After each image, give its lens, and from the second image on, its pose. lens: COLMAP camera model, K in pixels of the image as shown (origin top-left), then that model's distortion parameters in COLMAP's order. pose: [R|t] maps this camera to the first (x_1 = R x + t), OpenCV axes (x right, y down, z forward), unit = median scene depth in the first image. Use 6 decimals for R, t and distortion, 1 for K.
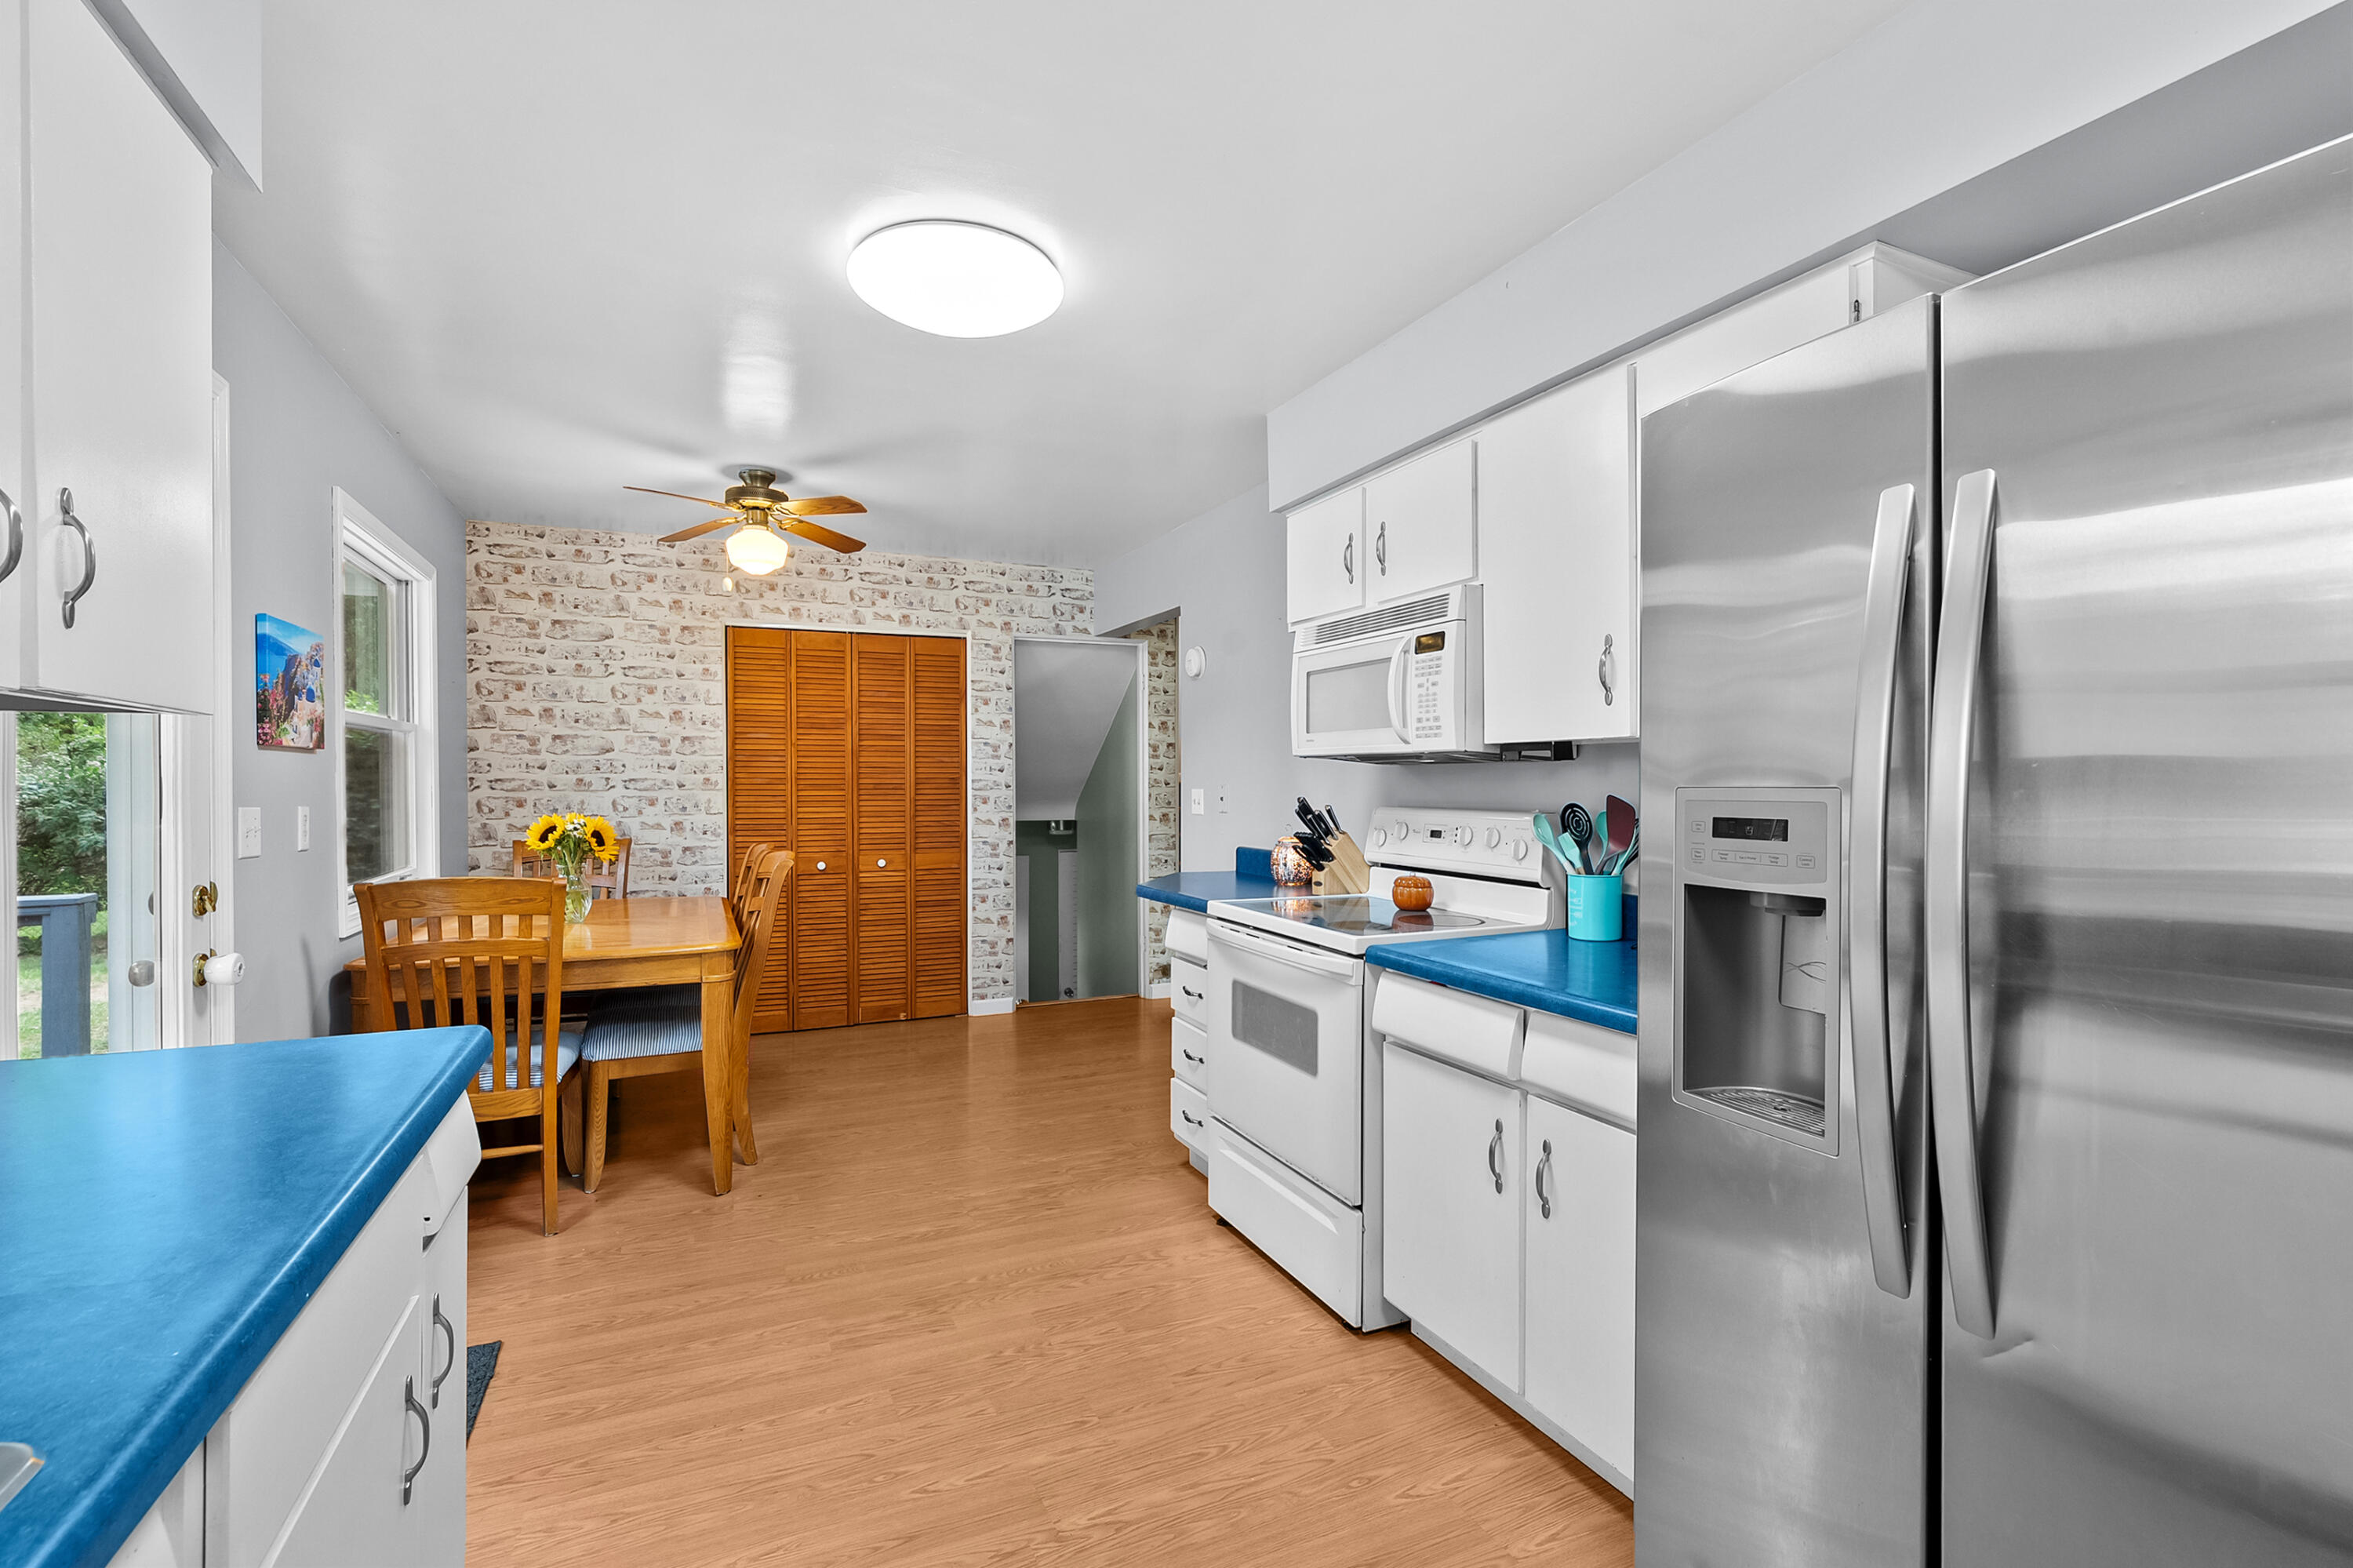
lens RADIAL K [[1057.9, 0, 1167.5], [0, 1057.9, 786.7], [0, 0, 1]] dist [-0.002905, 0.000669]
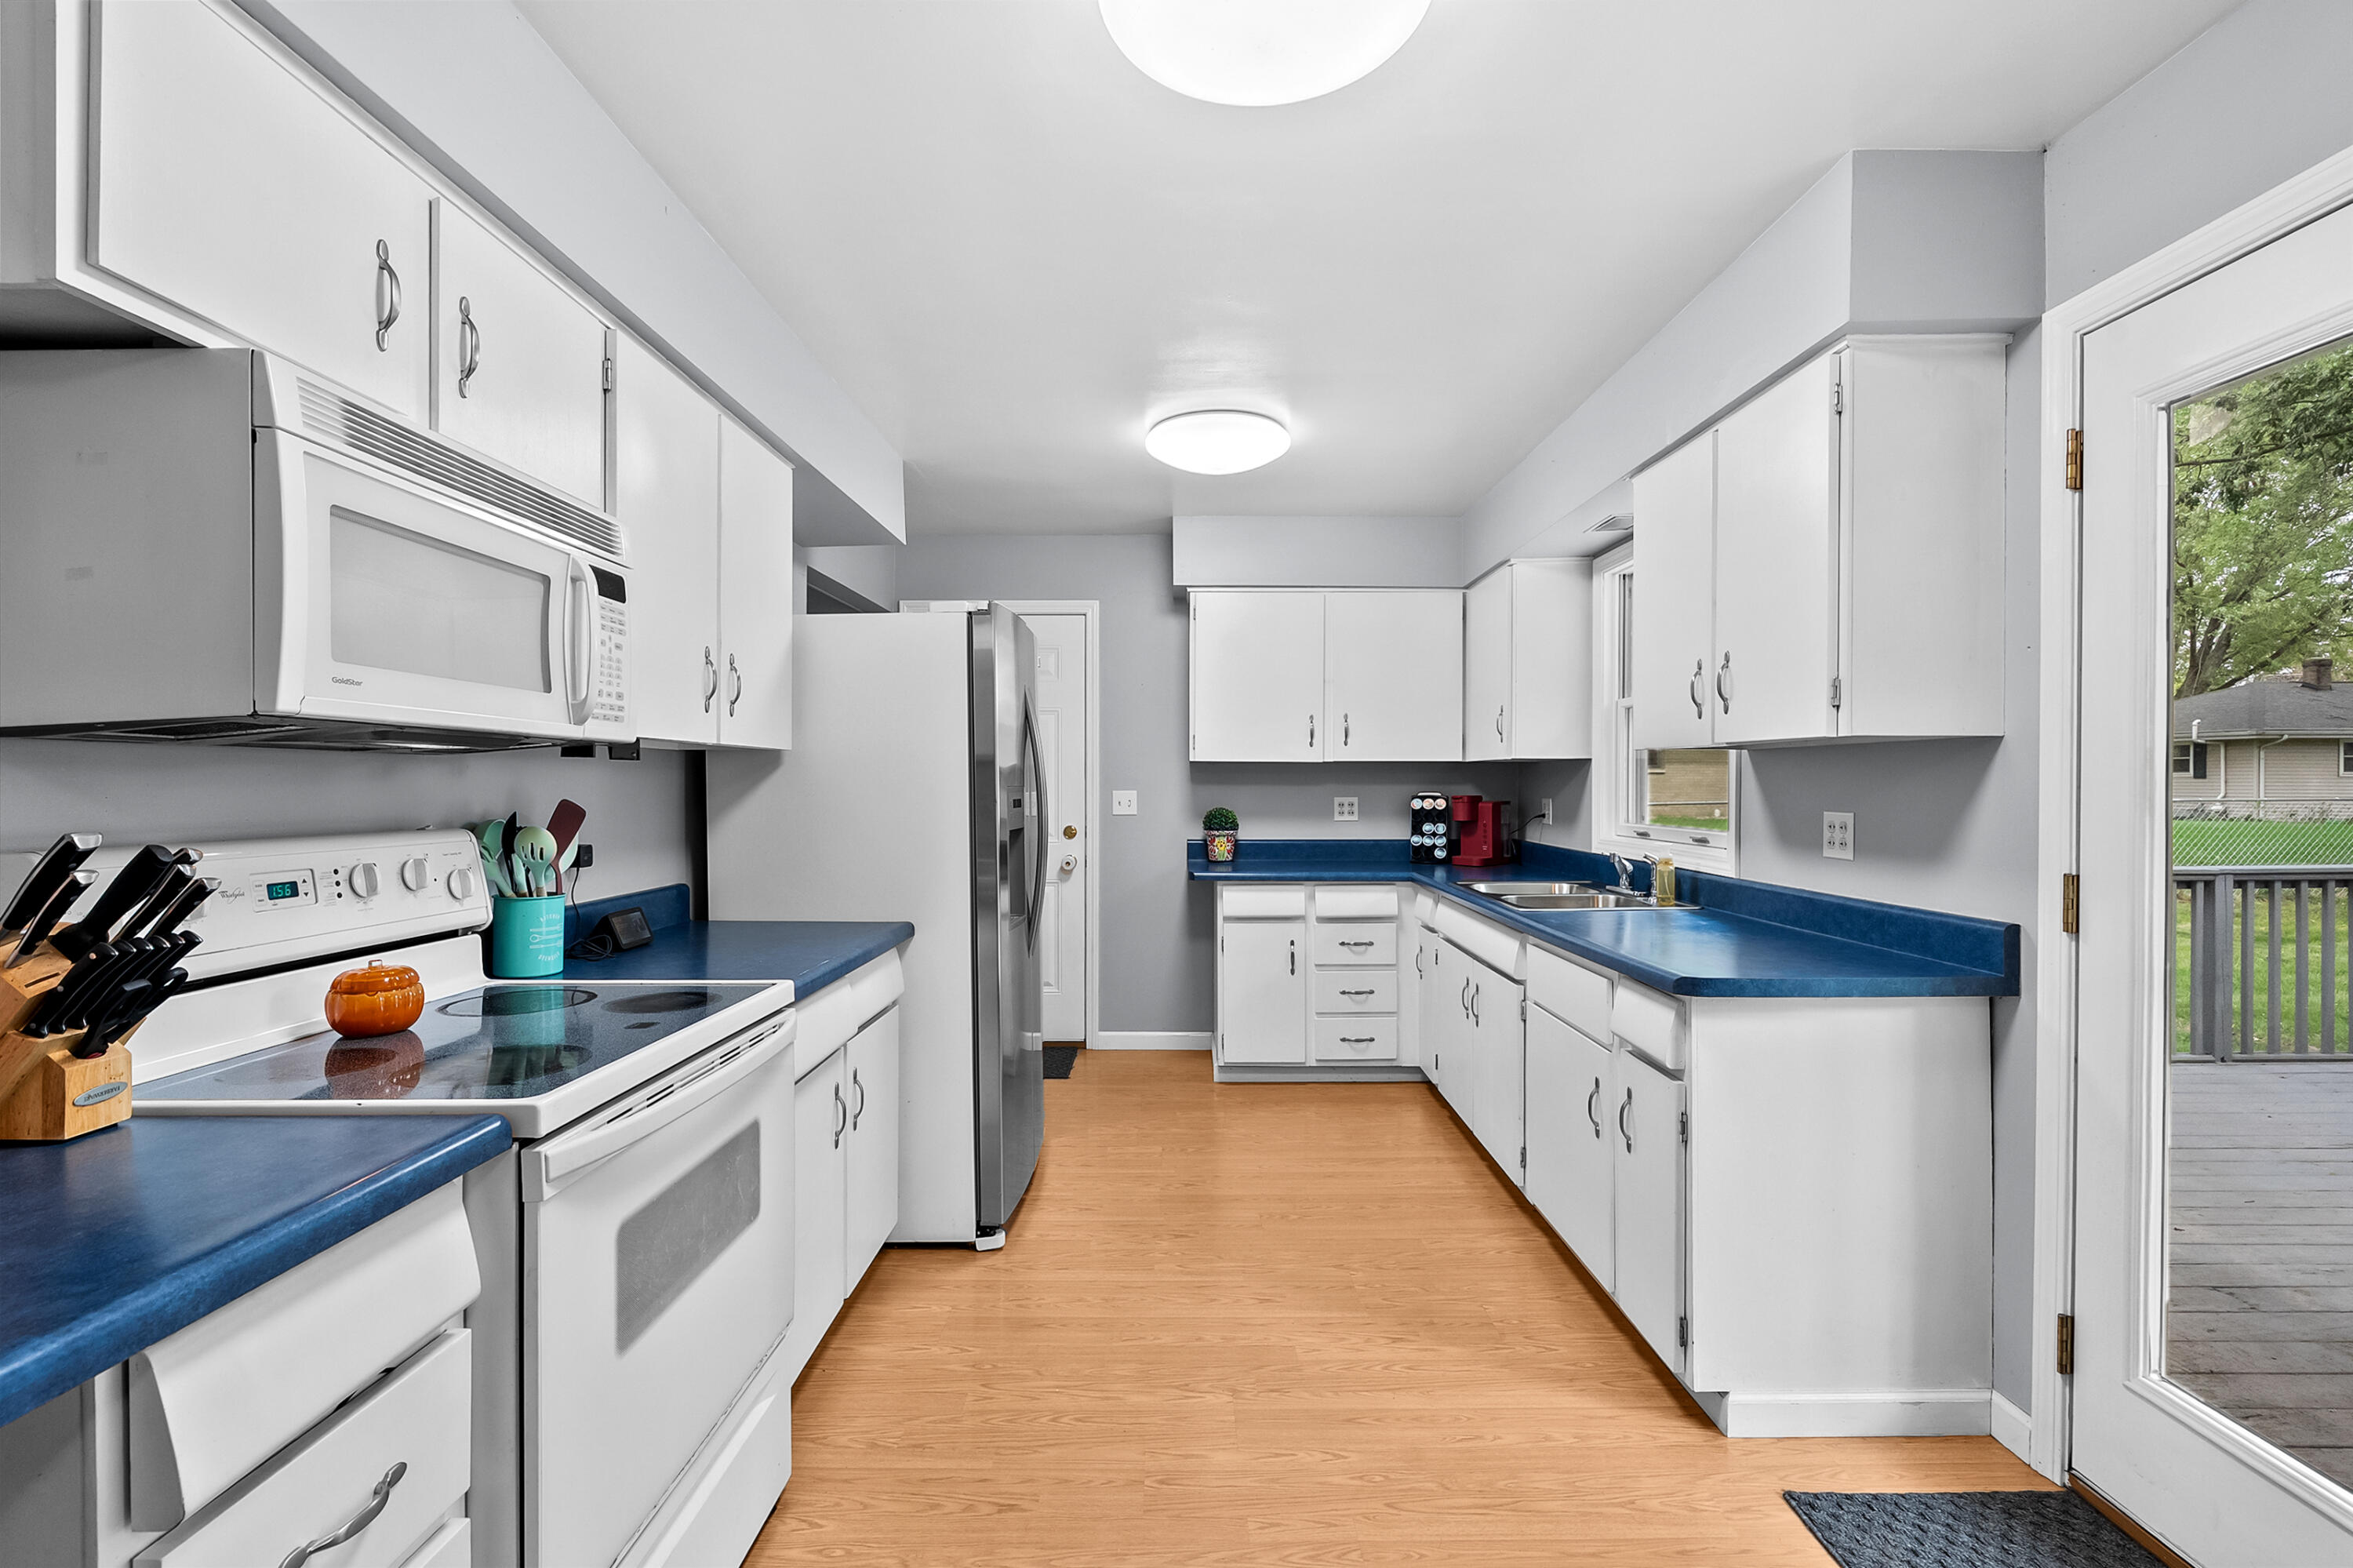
lens RADIAL K [[1040.0, 0, 1177.7], [0, 1040.0, 786.8], [0, 0, 1]] dist [-0.001527, 0.000014]
pose [[-0.910061, 0.000181, 0.414475, -0.250351], [0.003238, 0.999972, 0.006673, -0.004113], [-0.414462, 0.007415, -0.910036, 0.971990]]
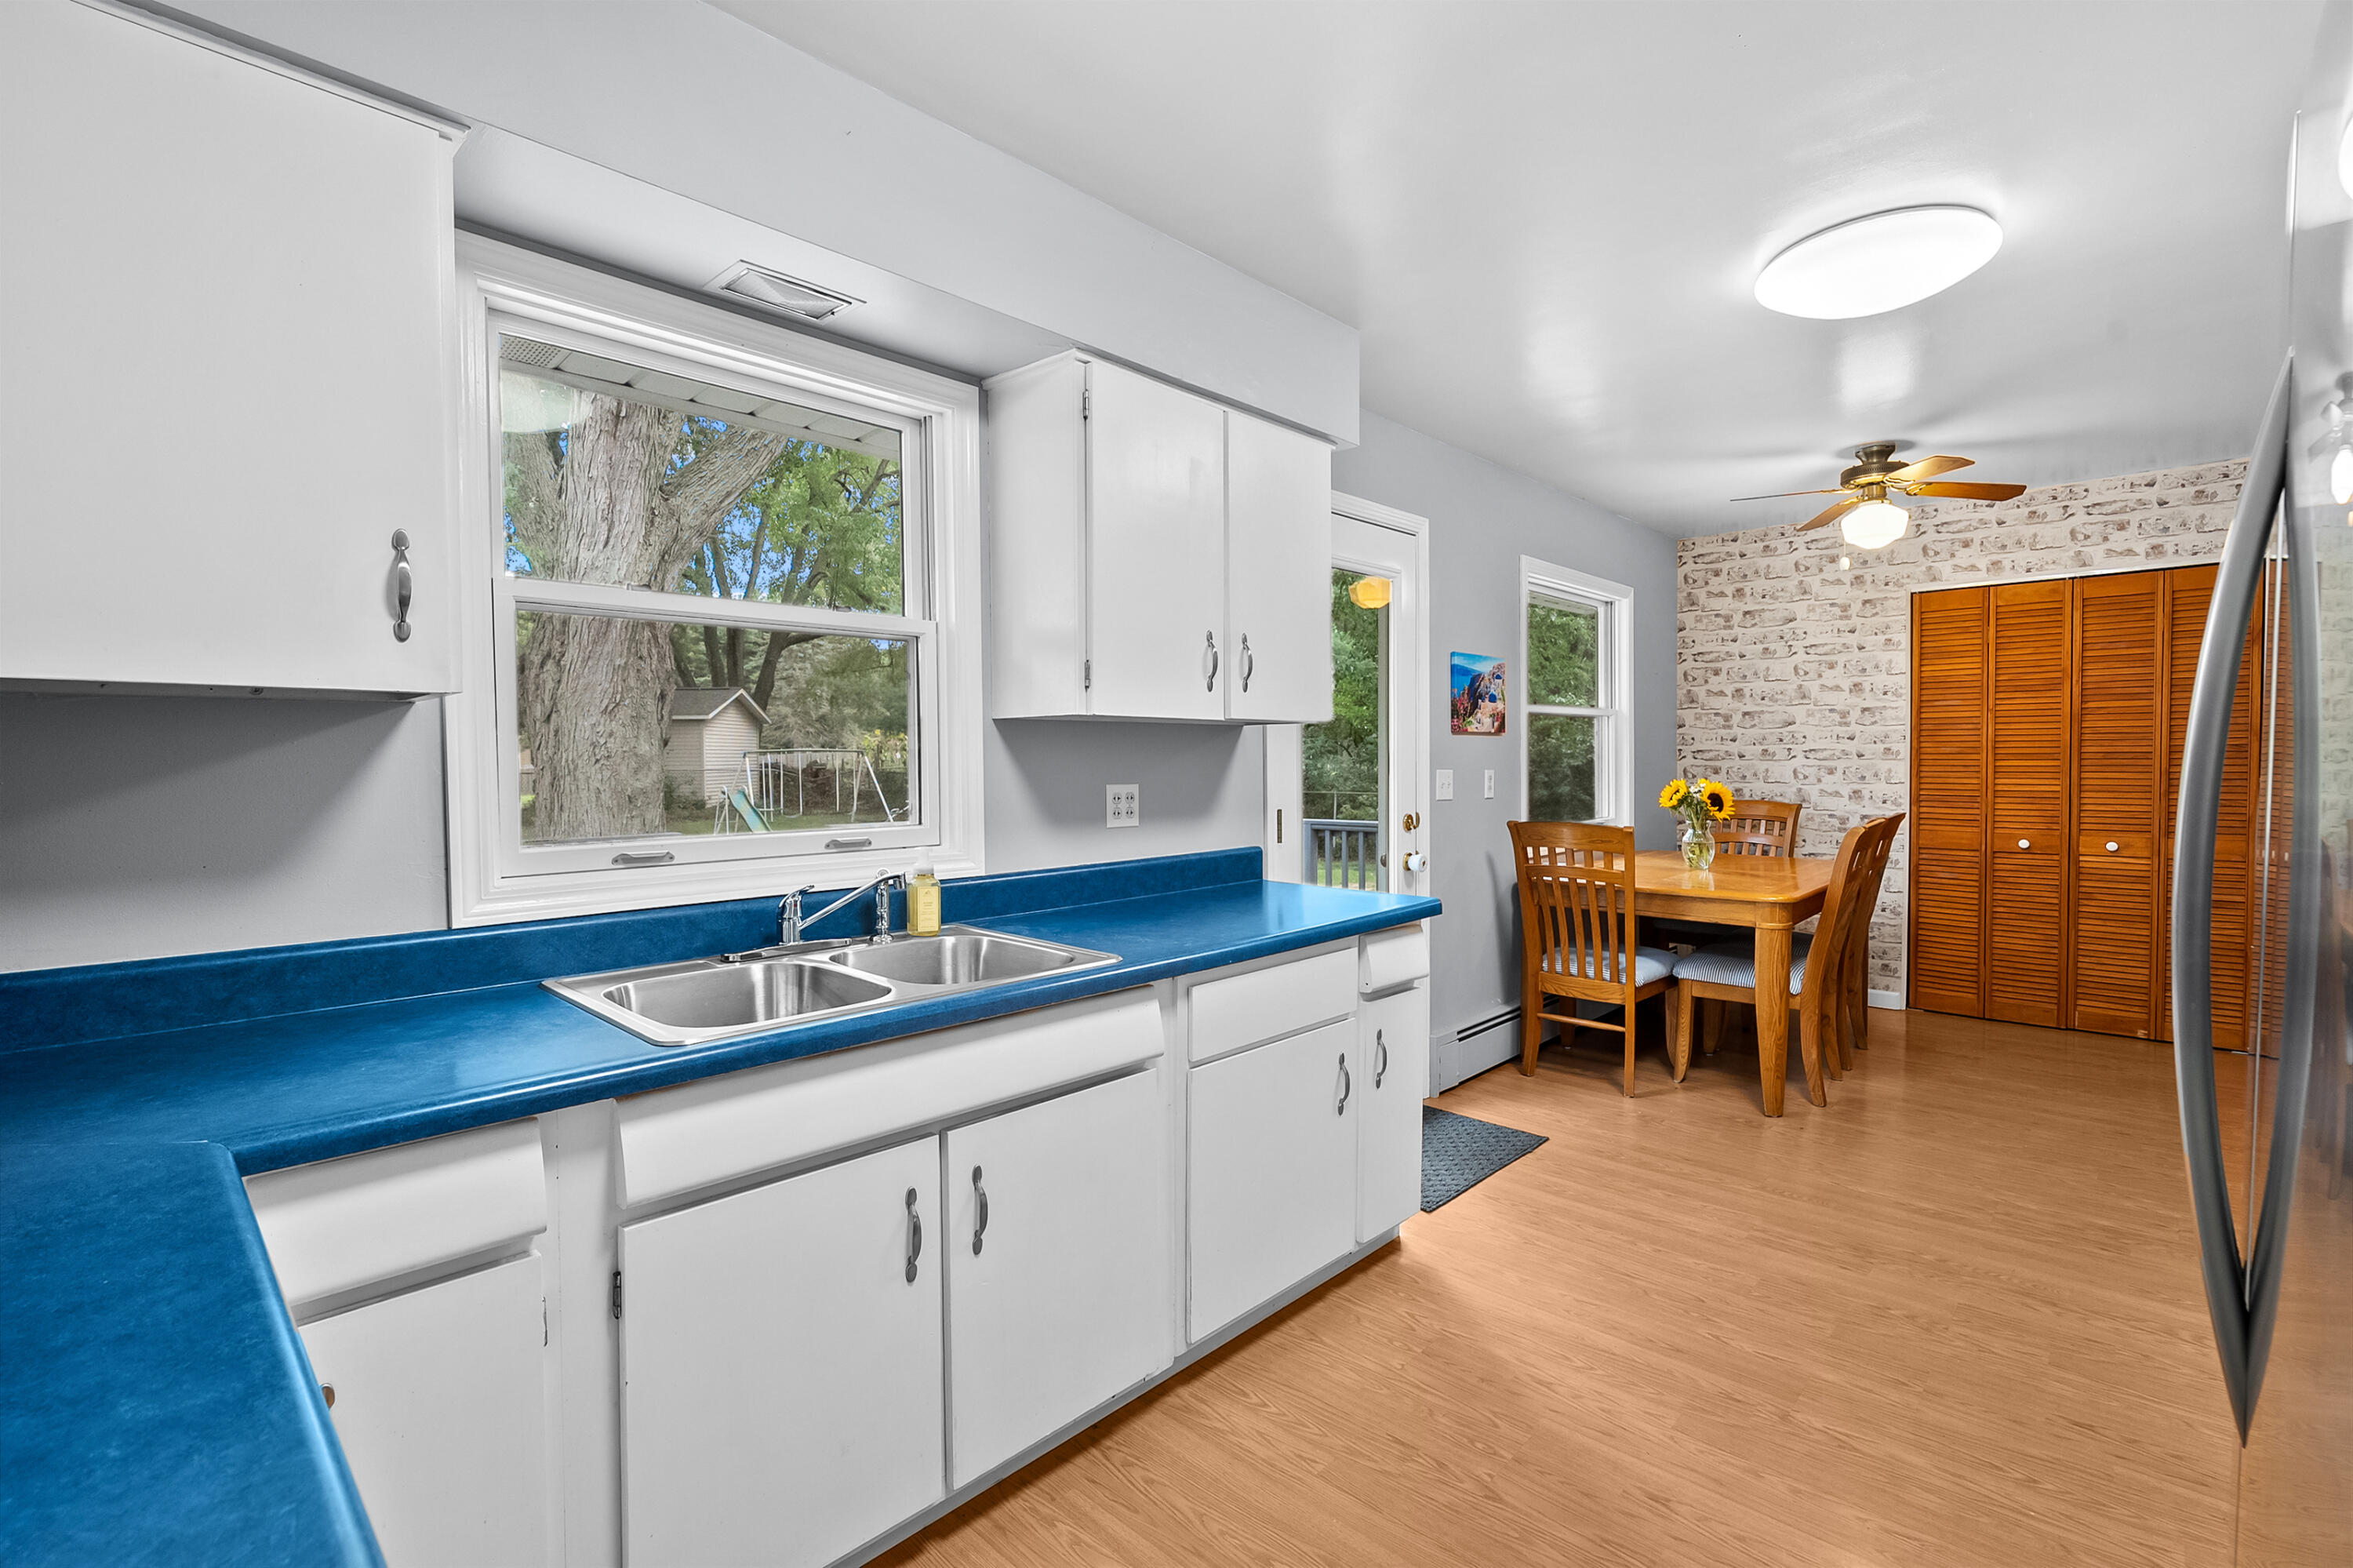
lens RADIAL K [[1057.9, 0, 1167.5], [0, 1057.9, 786.7], [0, 0, 1]] dist [-0.002905, 0.000669]
pose [[0.371720, 0.025554, -0.927993, 0.313534], [0.001999, 0.999597, 0.028326, -0.001278], [0.928343, -0.012384, 0.371519, -0.014864]]
